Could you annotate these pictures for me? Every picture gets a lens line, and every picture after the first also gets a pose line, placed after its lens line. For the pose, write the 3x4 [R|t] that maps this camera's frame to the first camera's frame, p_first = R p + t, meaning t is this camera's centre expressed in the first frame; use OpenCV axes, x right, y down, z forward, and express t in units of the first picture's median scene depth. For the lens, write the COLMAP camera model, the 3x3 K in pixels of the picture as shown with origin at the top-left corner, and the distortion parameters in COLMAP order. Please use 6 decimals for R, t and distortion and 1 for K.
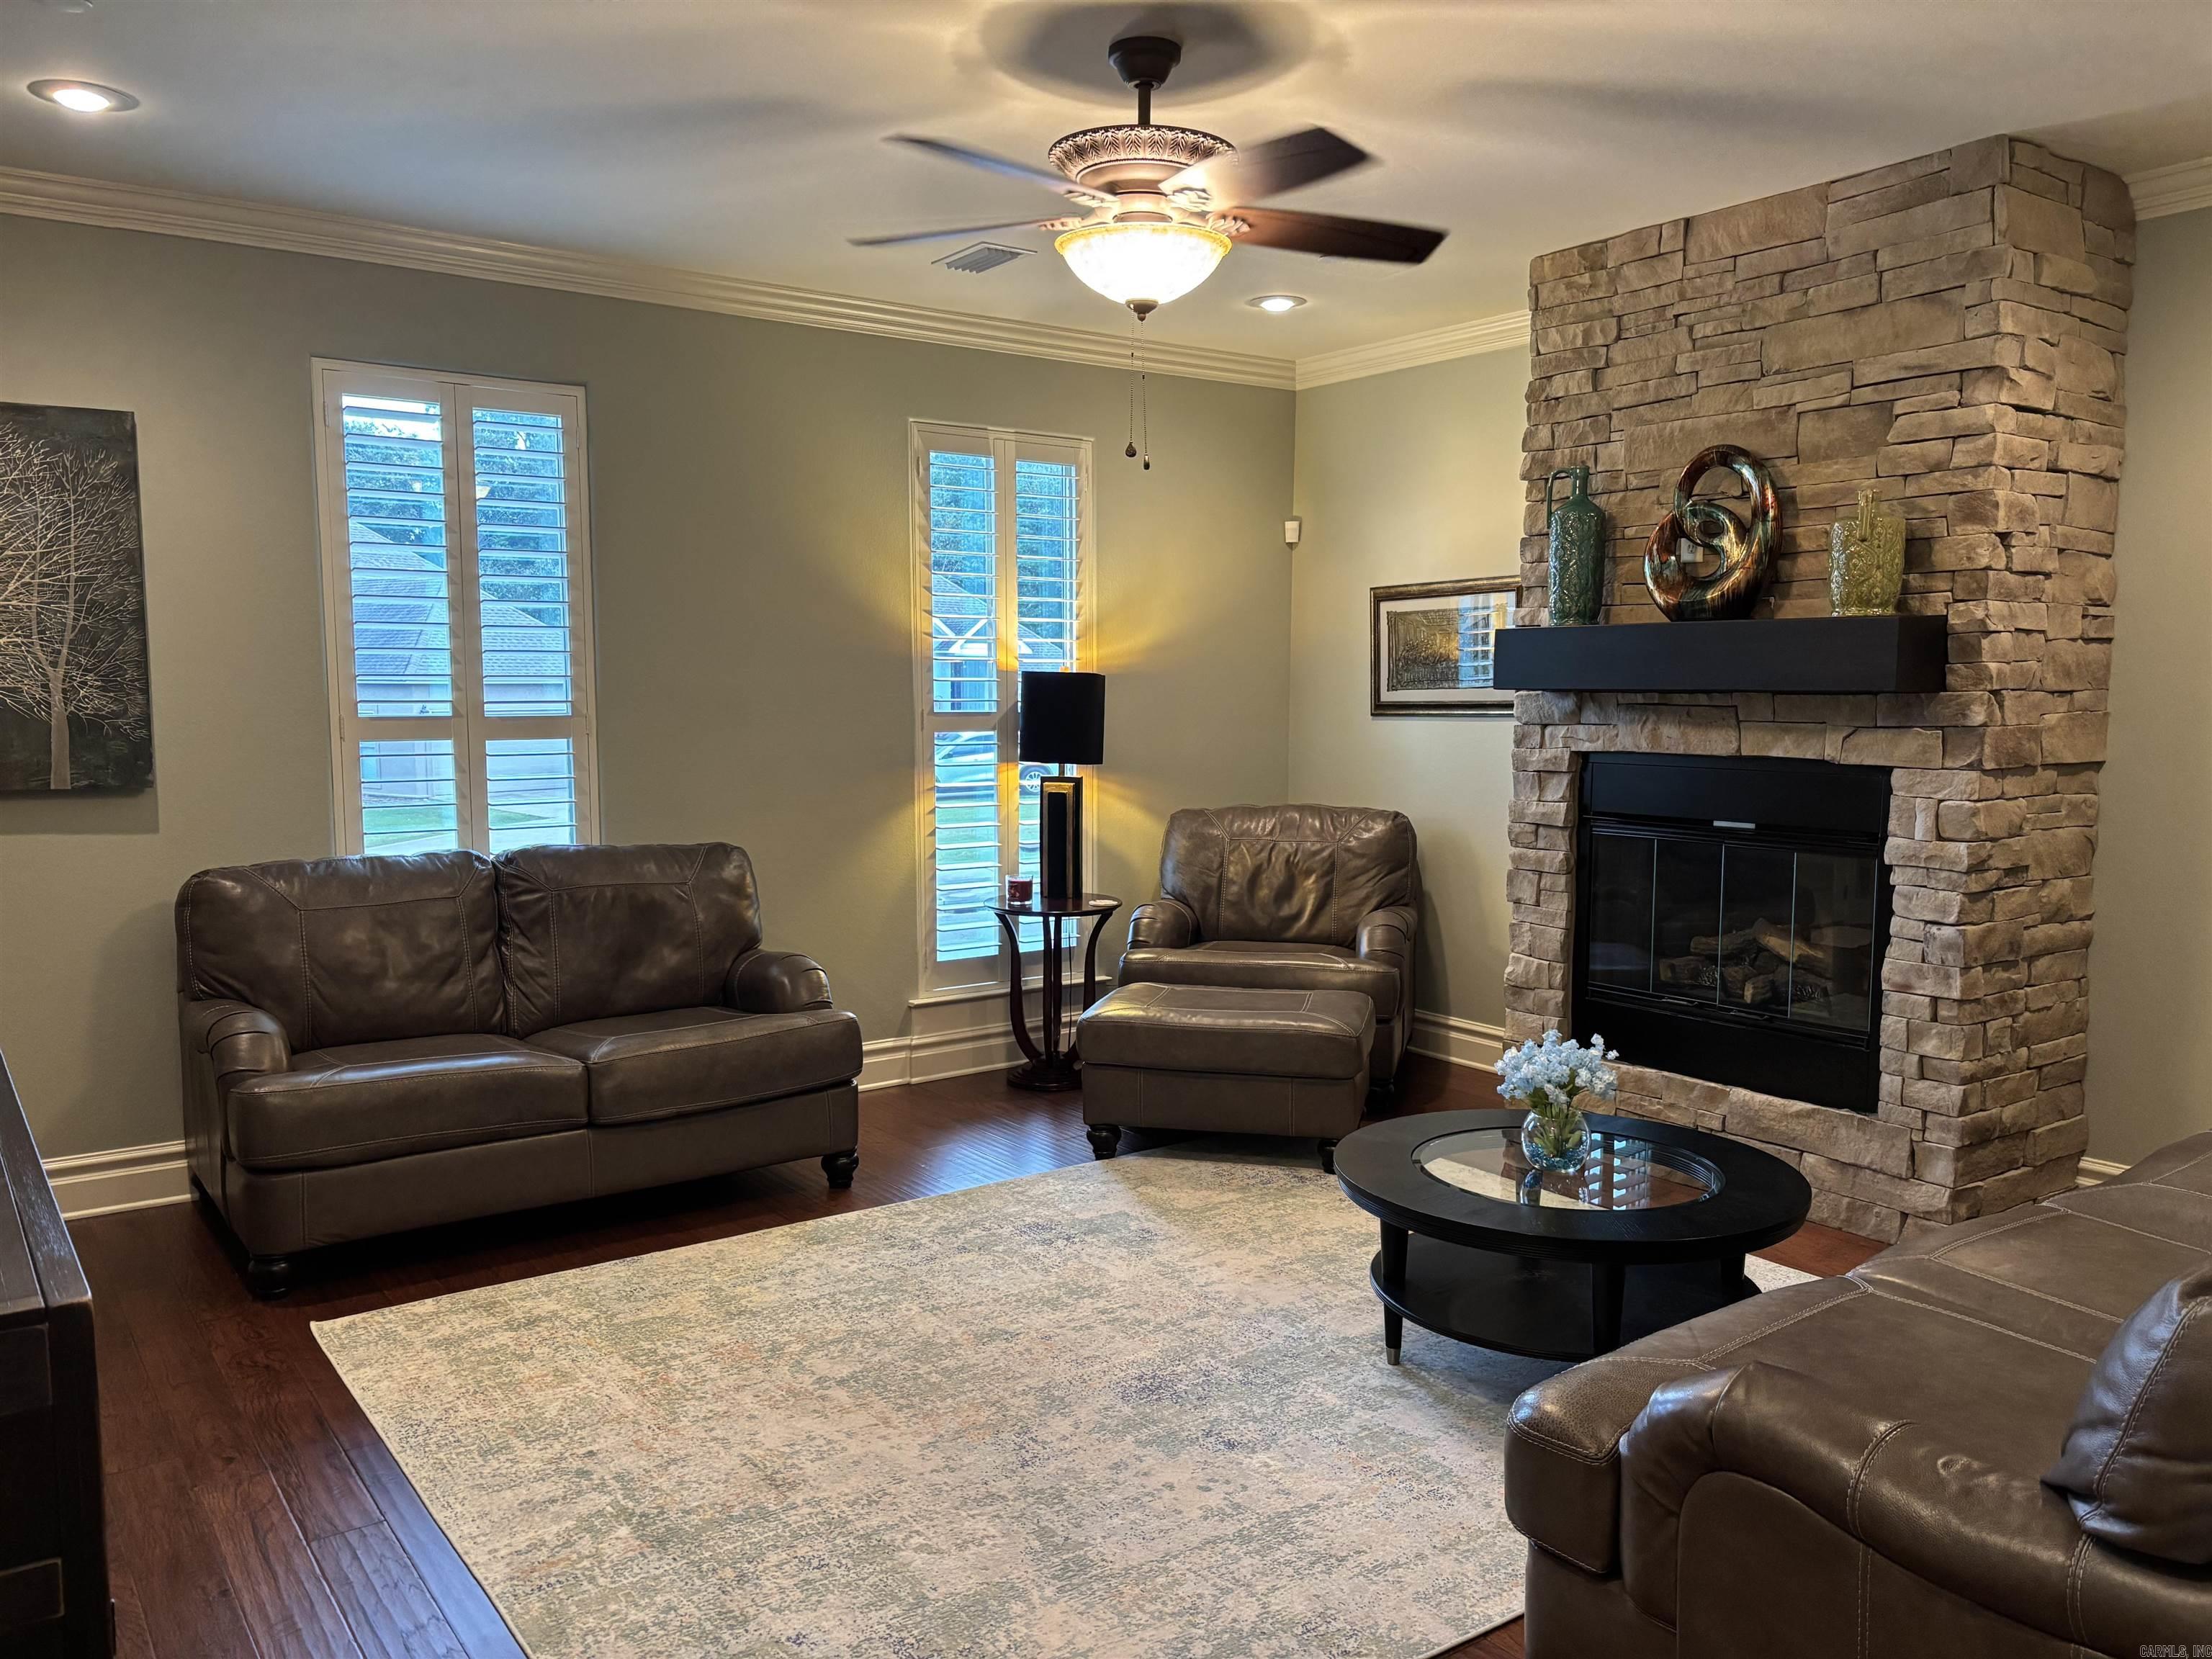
lens RADIAL K [[1666.2, 0, 1090.3], [0, 1666.2, 824.4], [0, 0, 1]] dist [0.045691, -0.061119]
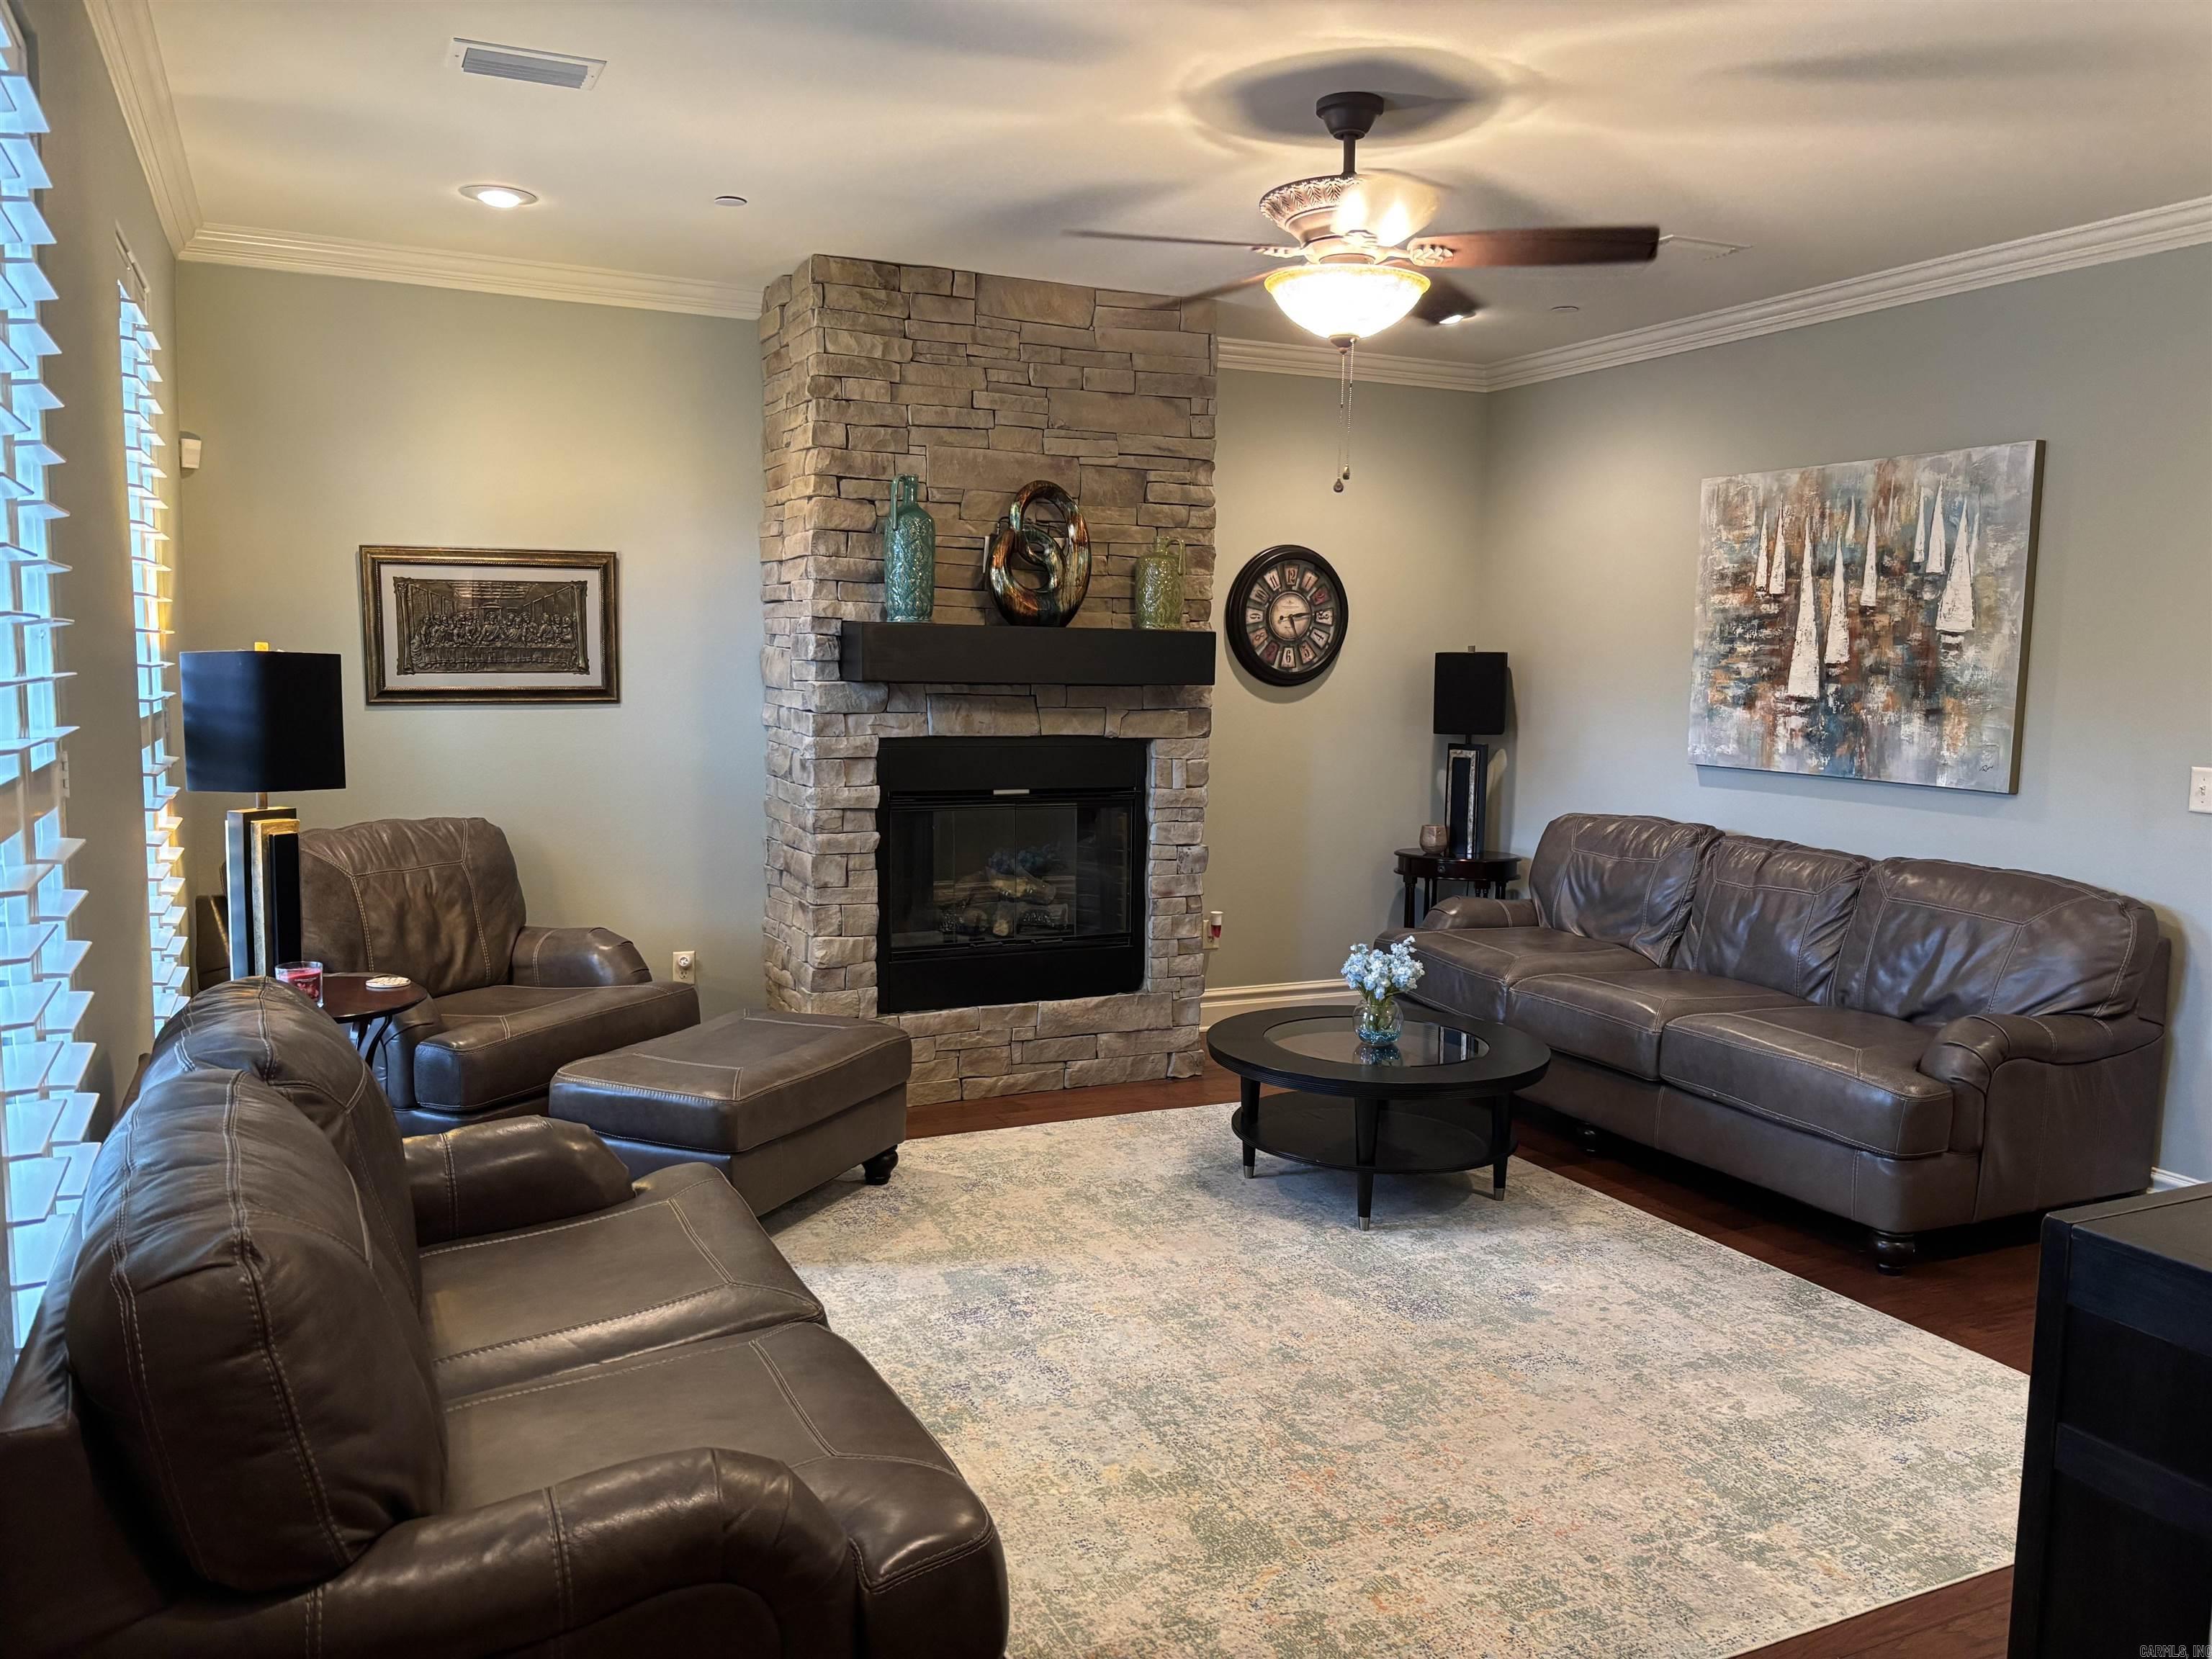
lens RADIAL K [[1666.2, 0, 1099.1], [0, 1666.2, 844.3], [0, 0, 1]] dist [0.045691, -0.061119]
pose [[0.178818, -0.113609, 0.977301, -0.801179], [0.065203, 0.992496, 0.103445, -0.083849], [-0.981719, 0.045225, 0.184883, 0.720825]]
